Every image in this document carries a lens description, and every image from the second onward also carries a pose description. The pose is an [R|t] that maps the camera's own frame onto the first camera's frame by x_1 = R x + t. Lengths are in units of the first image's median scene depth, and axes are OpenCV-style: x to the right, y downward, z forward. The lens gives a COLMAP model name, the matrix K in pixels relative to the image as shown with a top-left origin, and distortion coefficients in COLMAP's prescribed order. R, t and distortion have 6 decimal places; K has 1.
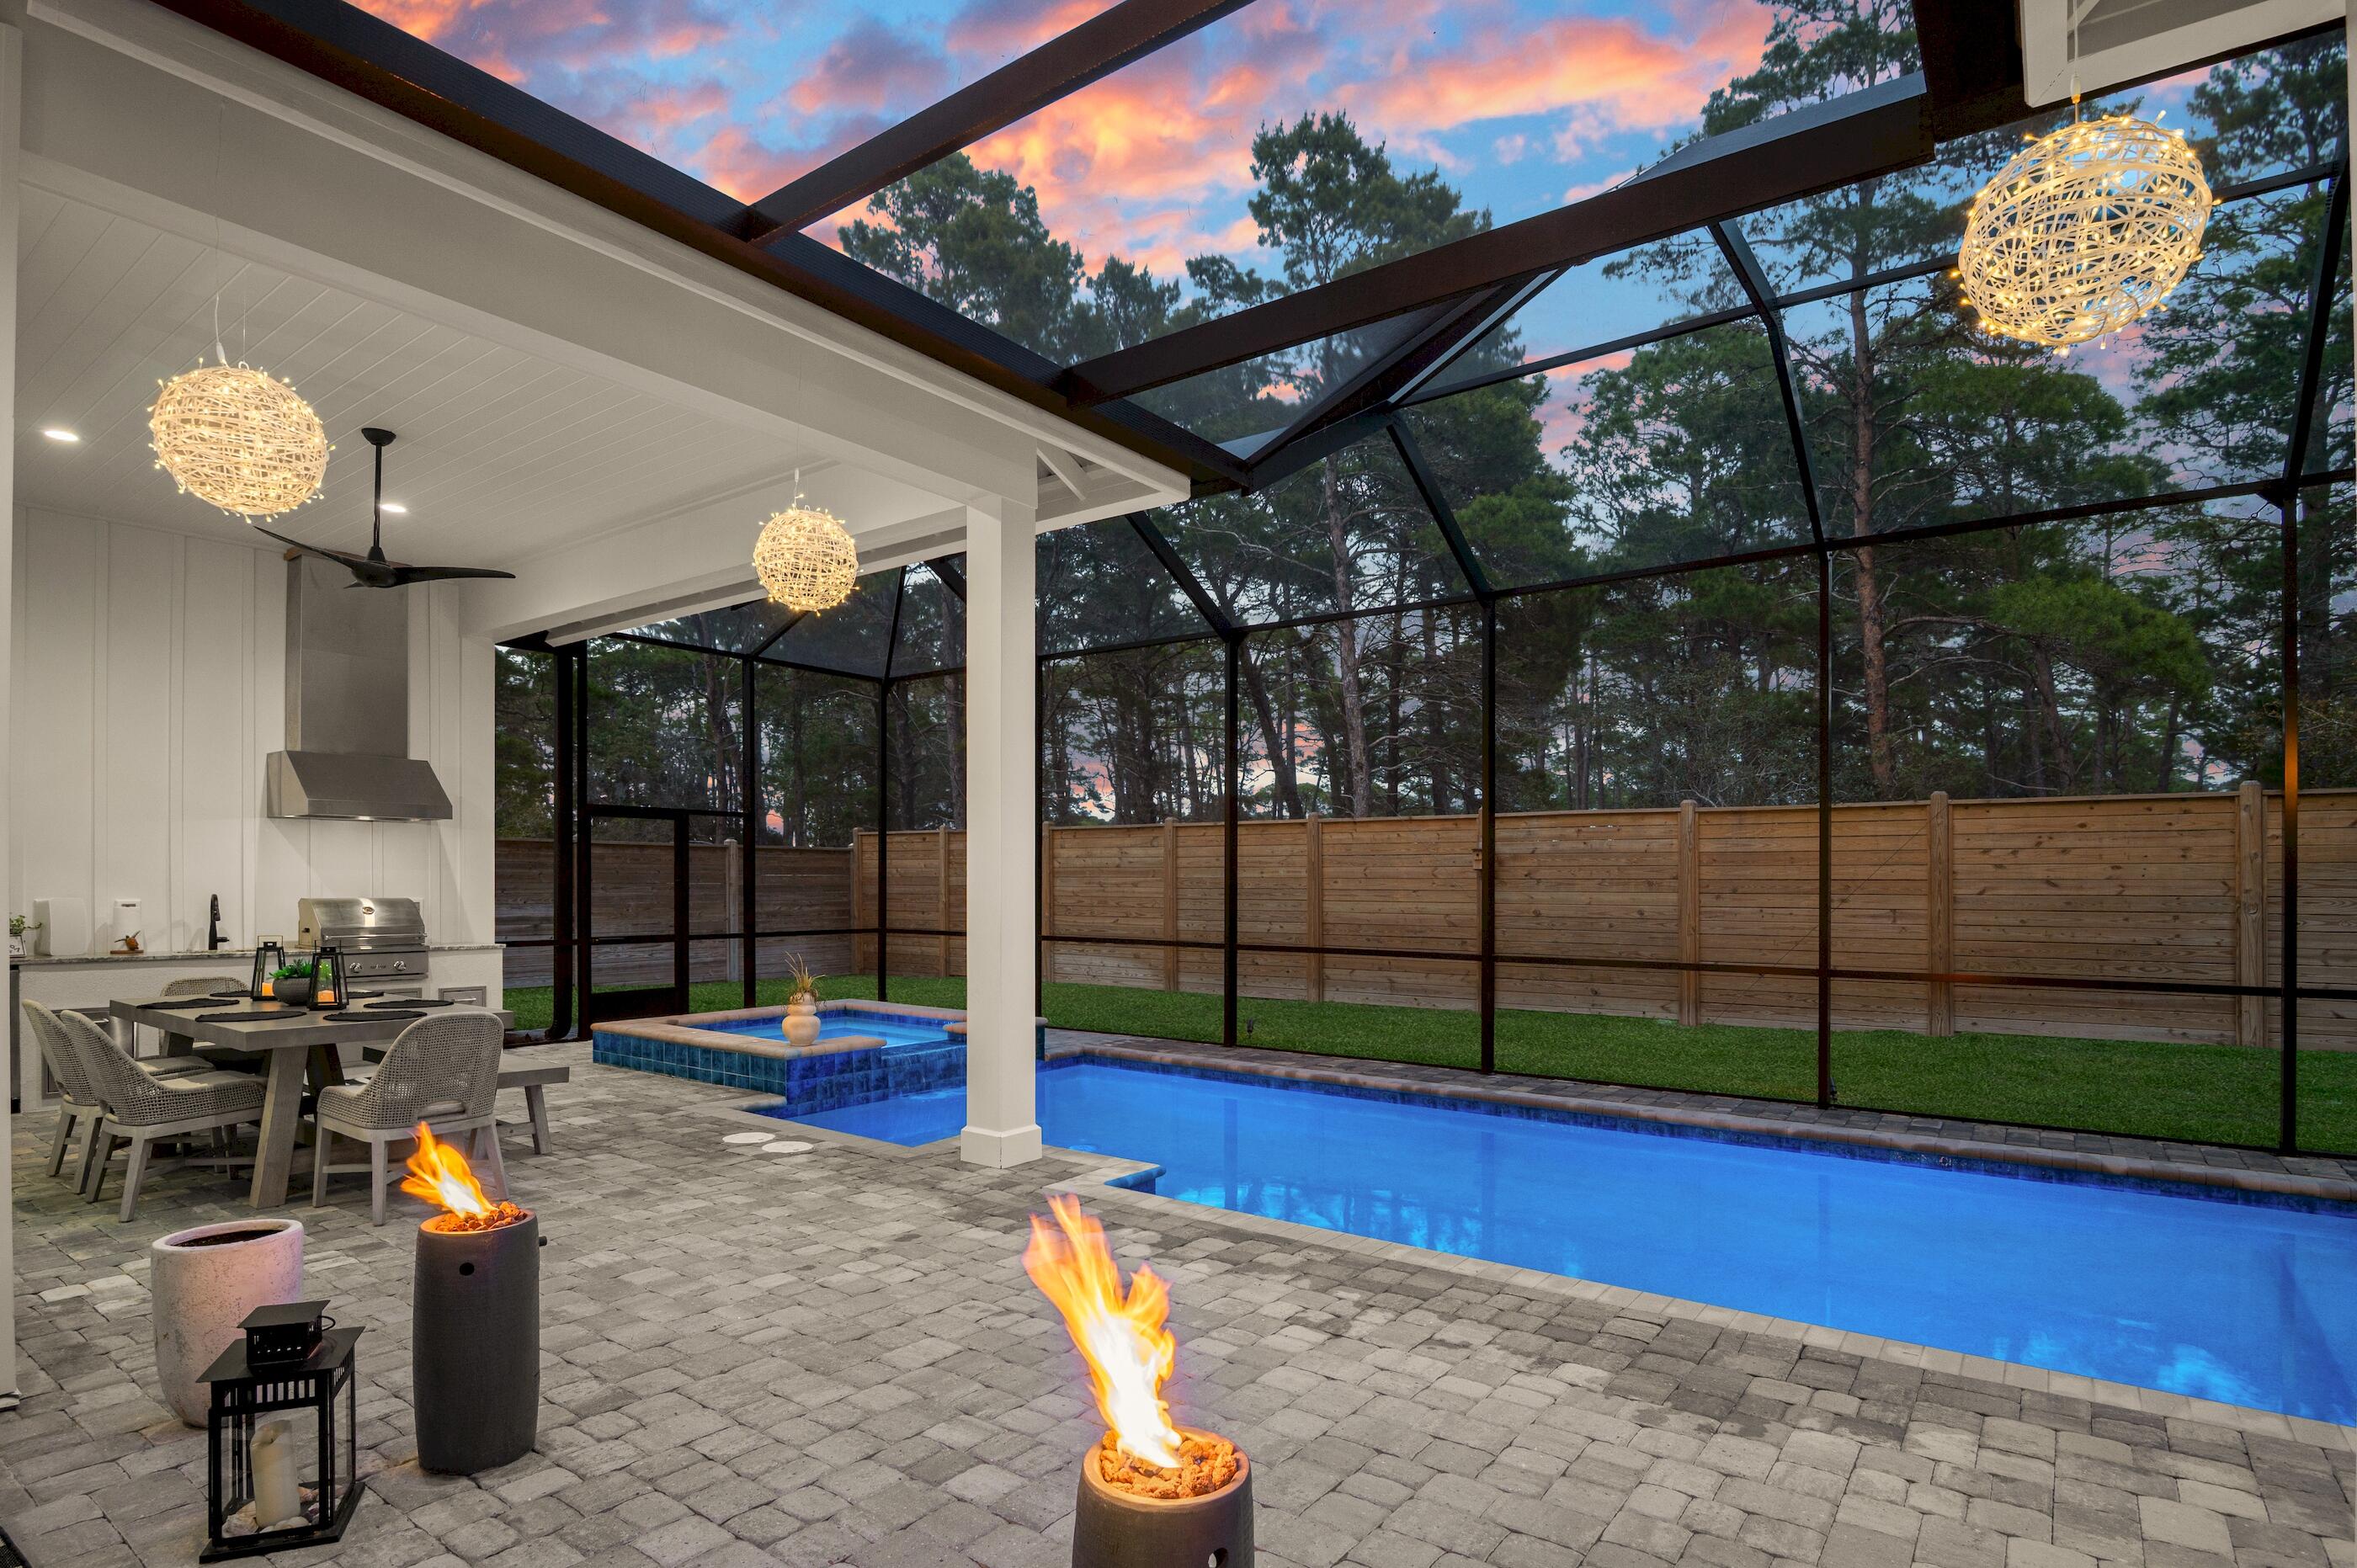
lens RADIAL K [[1218.0, 0, 1175.6], [0, 1218.0, 876.2], [0, 0, 1]] dist [0.017592, -0.000105]
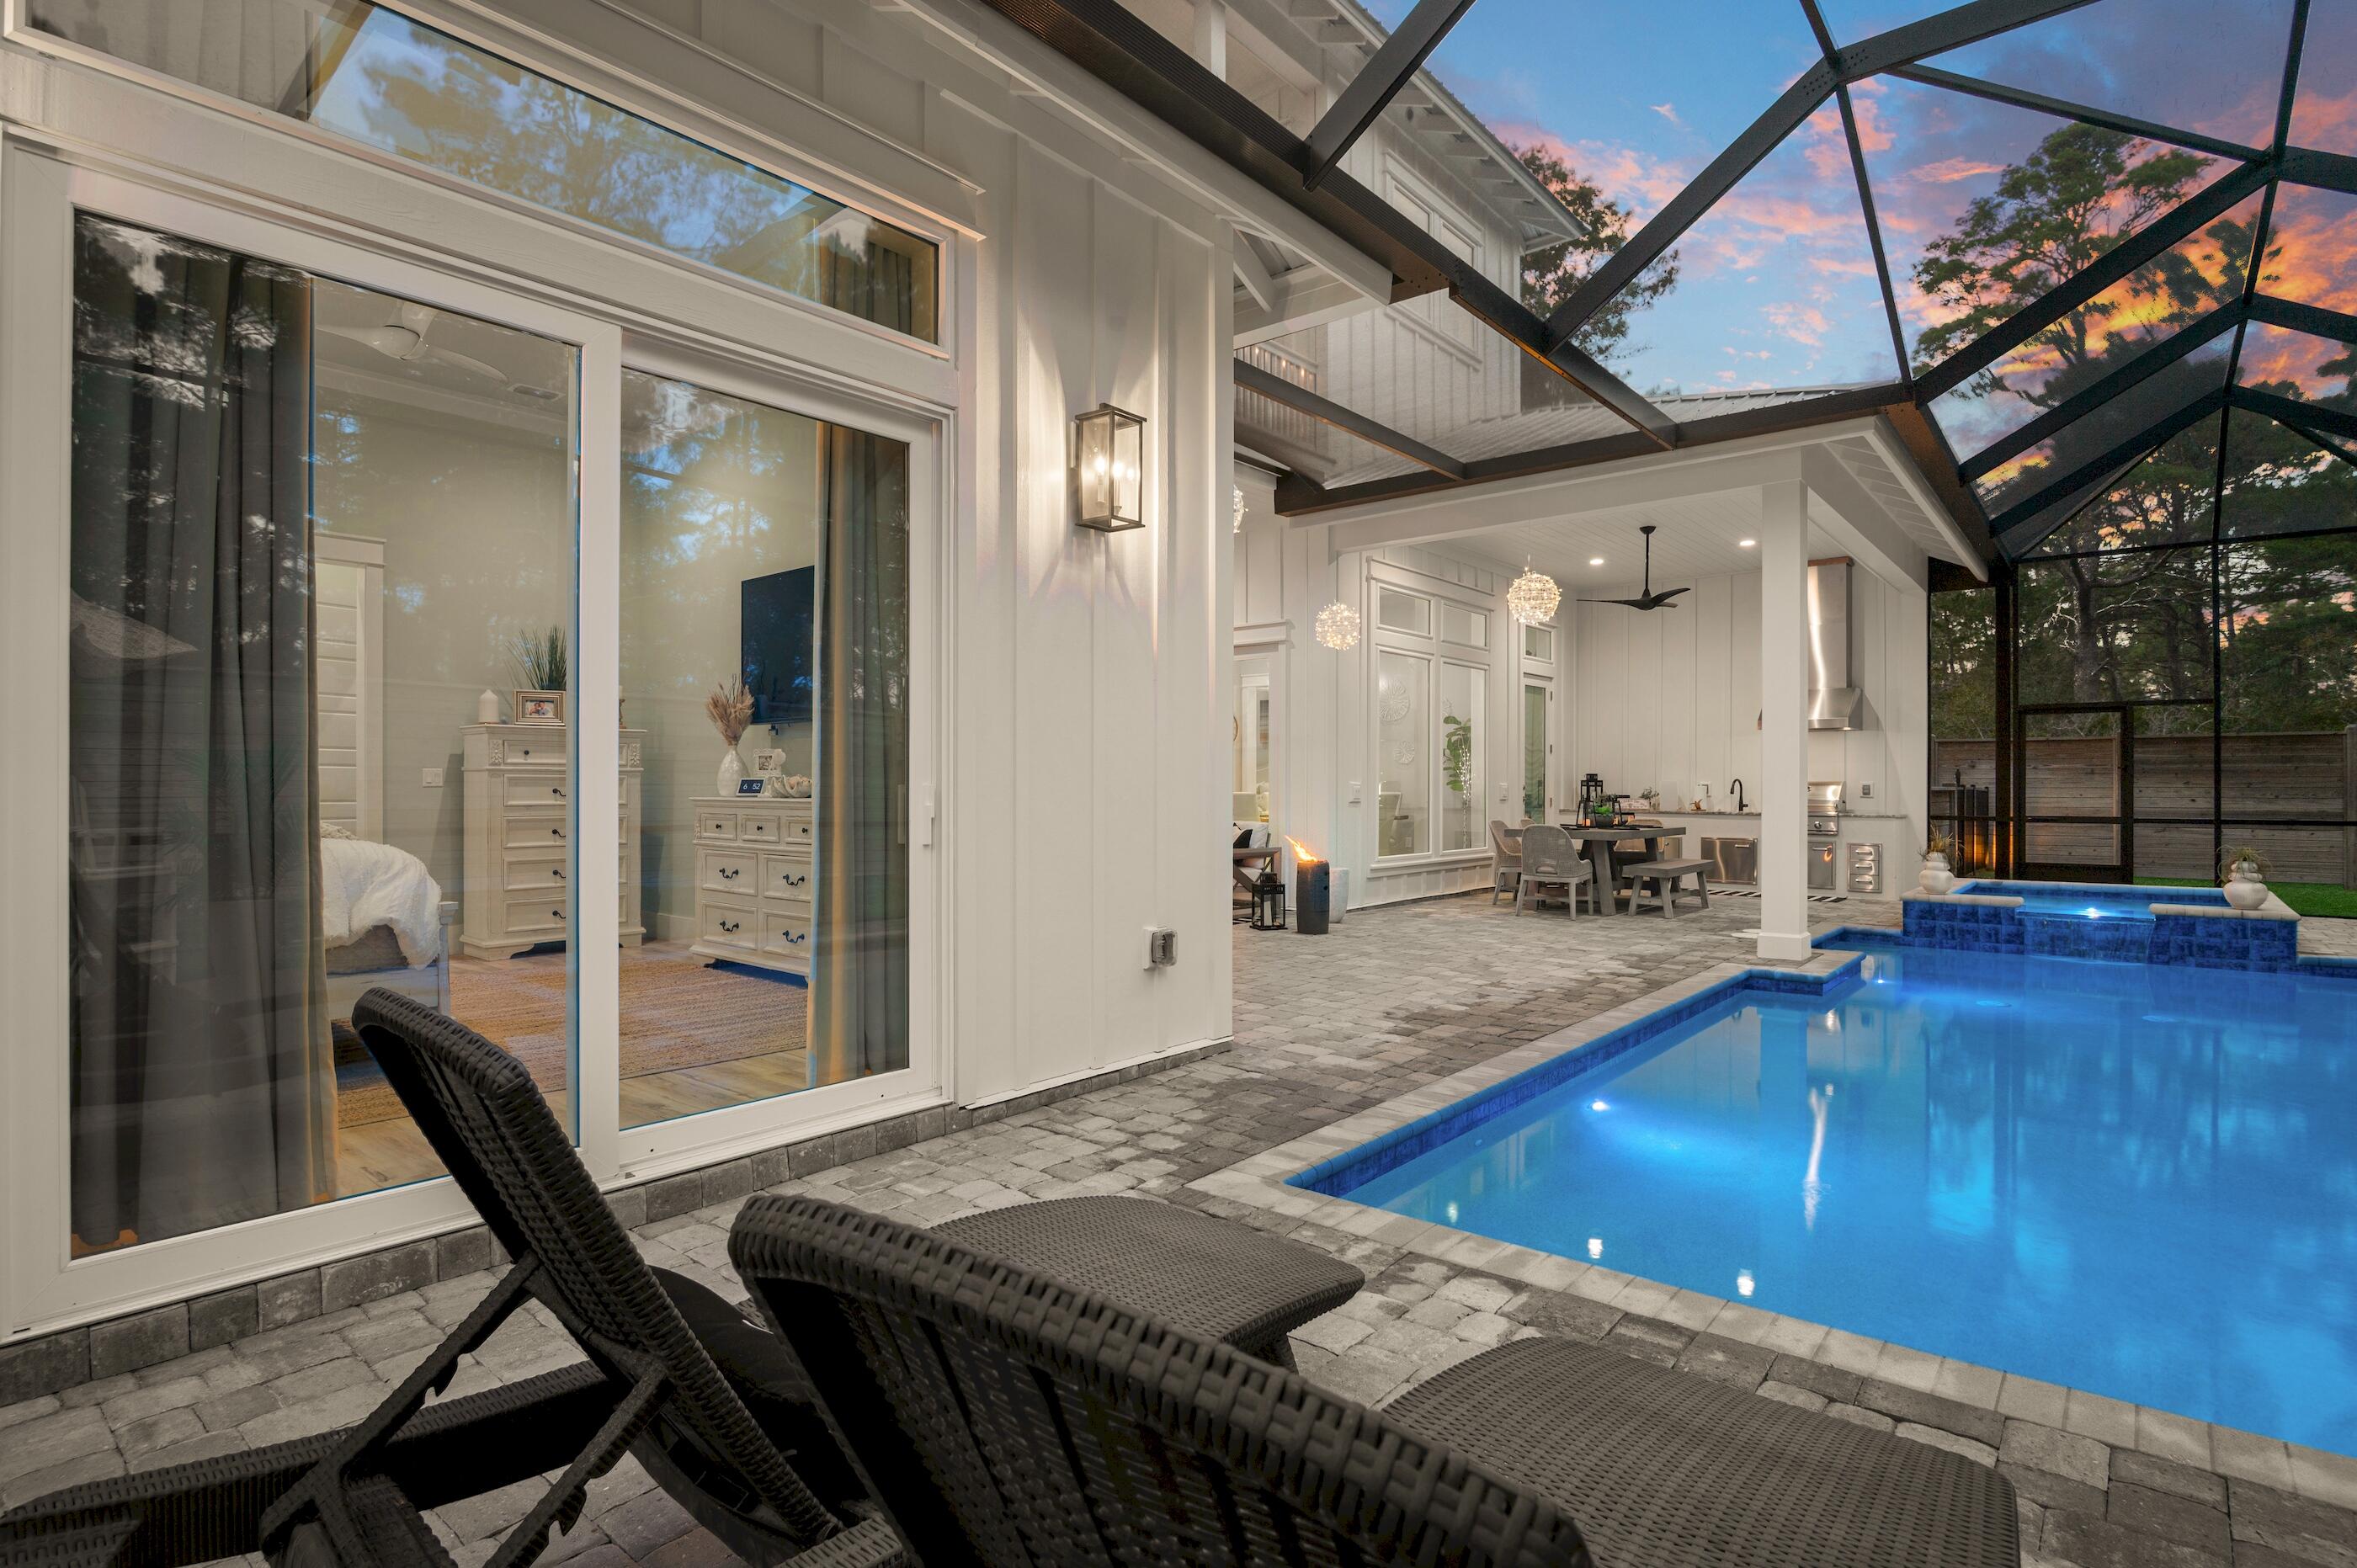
lens RADIAL K [[1172.9, 0, 1178.5], [0, 1172.9, 784.0], [0, 0, 1]] dist [-0.002608, -0.013934]
pose [[-0.055030, -0.000587, -0.998485, 0.917187], [-0.008067, 0.999967, -0.000143, 0.031878], [0.998452, 0.008047, -0.055033, 0.285492]]
